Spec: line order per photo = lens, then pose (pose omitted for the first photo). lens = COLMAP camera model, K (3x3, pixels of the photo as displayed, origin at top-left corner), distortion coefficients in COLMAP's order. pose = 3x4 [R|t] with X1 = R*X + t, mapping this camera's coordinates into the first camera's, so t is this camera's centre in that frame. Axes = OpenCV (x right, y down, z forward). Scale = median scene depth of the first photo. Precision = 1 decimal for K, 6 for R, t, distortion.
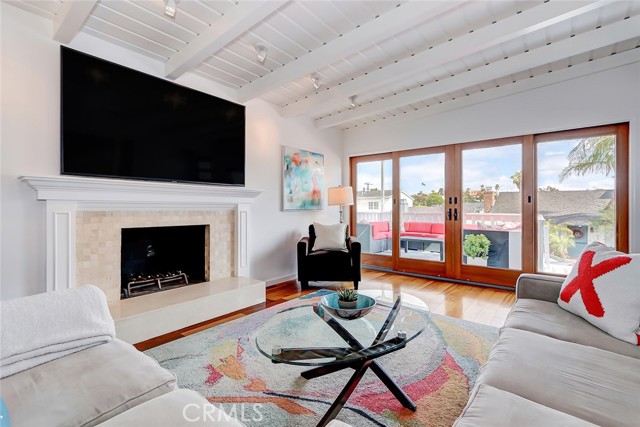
lens RADIAL K [[296.3, 0, 320.1], [0, 296.3, 207.2], [0, 0, 1]] dist [-0.000600, -0.000247]
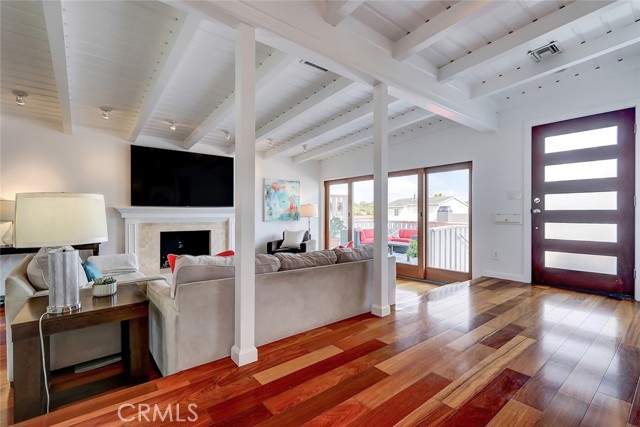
lens RADIAL K [[293.9, 0, 320.0], [0, 293.9, 213.5], [0, 0, 1]] dist [0.003406, 0.000148]
pose [[0.974949, -0.001694, -0.222423, 0.558797], [0.002085, 0.999997, 0.001521, -0.034744], [0.222420, -0.001946, 0.974949, -0.461313]]
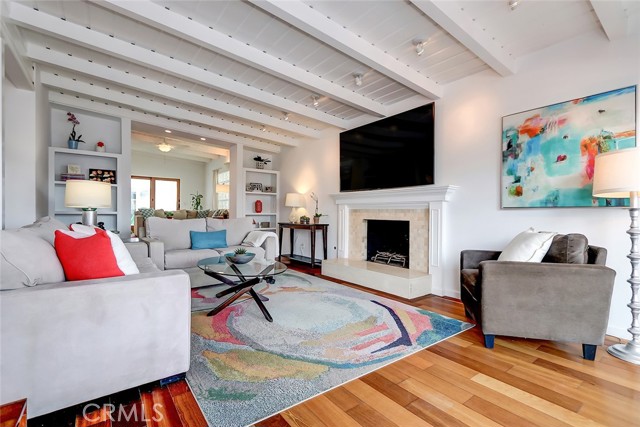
lens RADIAL K [[293.9, 0, 320.0], [0, 293.9, 213.5], [0, 0, 1]] dist [0.003406, 0.000148]
pose [[-0.251597, -0.002469, -0.967829, 0.766567], [-0.005838, 0.999982, -0.001034, 0.030486], [0.967815, 0.005390, -0.251607, 0.867001]]
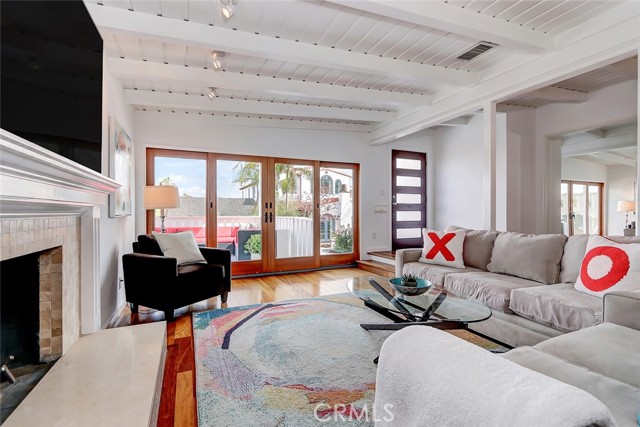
lens RADIAL K [[293.9, 0, 320.0], [0, 293.9, 213.5], [0, 0, 1]] dist [0.003406, 0.000148]
pose [[0.457003, -0.007107, 0.889437, -0.566269], [0.000760, 0.999971, 0.007600, 0.000473], [-0.889465, -0.002798, 0.456995, 0.343021]]
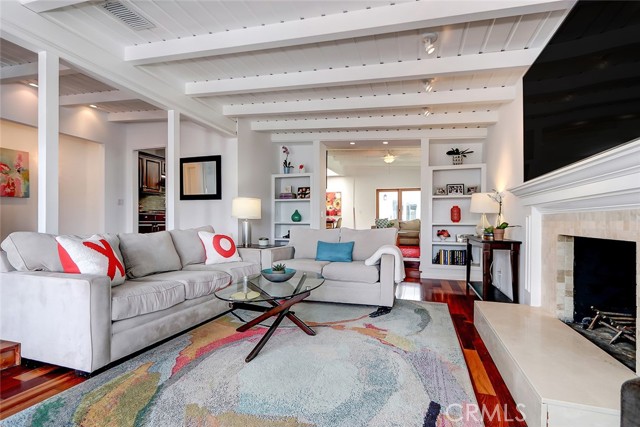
lens RADIAL K [[296.4, 0, 321.8], [0, 296.4, 221.1], [0, 0, 1]] dist [0.004835, 0.000650]
pose [[-0.940644, -0.004188, -0.339368, 0.184052], [-0.003065, 0.999988, -0.003845, 0.028288], [0.339380, -0.002576, -0.940646, 1.142868]]
